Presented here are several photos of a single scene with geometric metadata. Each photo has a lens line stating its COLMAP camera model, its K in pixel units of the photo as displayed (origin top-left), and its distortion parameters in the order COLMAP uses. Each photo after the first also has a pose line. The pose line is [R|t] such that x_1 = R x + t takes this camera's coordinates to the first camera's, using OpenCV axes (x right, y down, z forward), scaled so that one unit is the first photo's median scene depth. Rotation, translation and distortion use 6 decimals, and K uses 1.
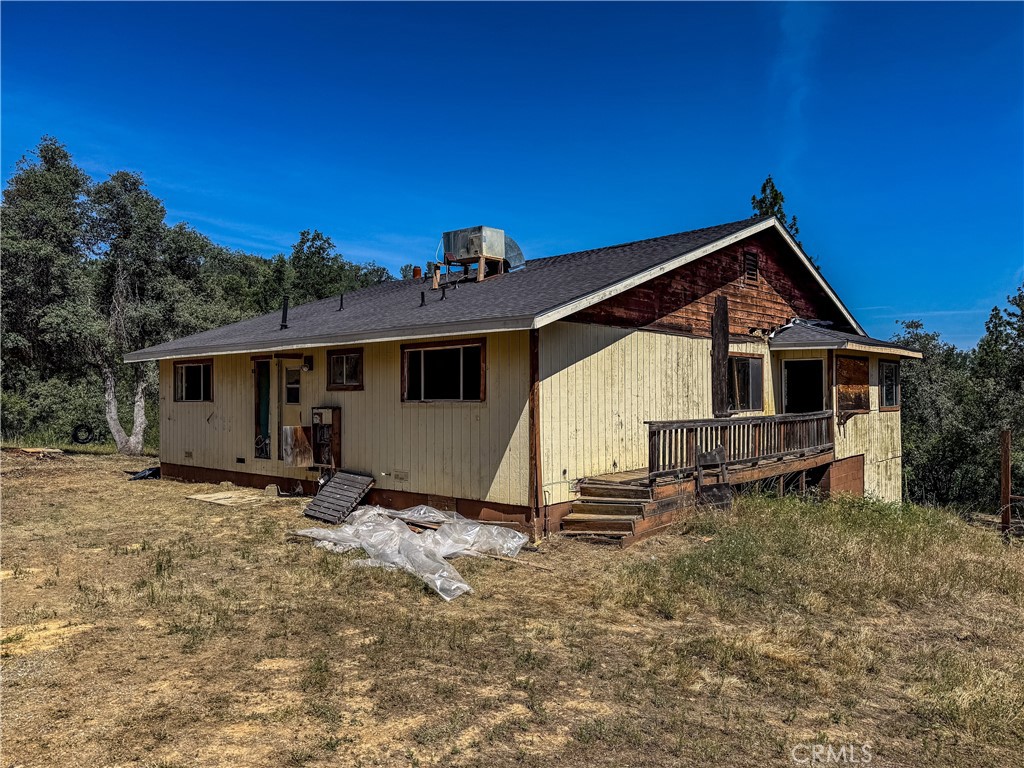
lens RADIAL K [[715.9, 0, 512.0], [0, 715.9, 384.0], [0, 0, 1]] dist [0.074947, -0.101526]
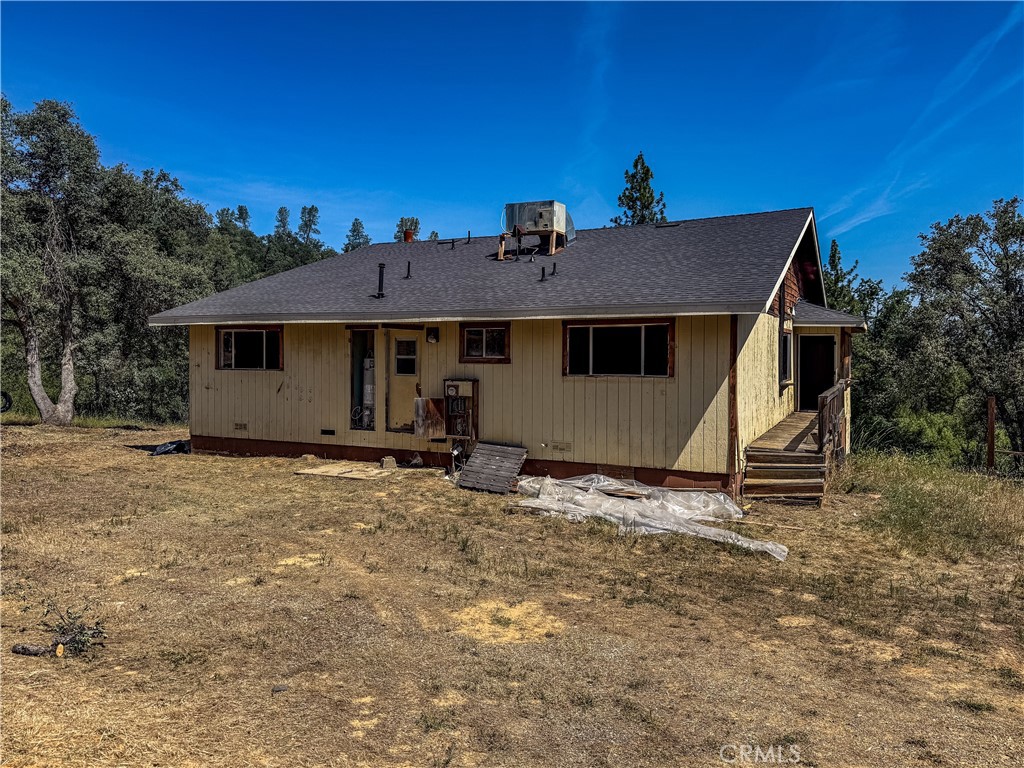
lens RADIAL K [[728.2, 0, 488.3], [0, 728.2, 363.2], [0, 0, 1]] dist [0.083833, -0.114613]
pose [[0.967782, 0.005868, 0.251721, -0.473803], [-0.013556, 0.999493, 0.028818, -0.020111], [-0.251424, -0.031302, 0.967371, 0.004993]]
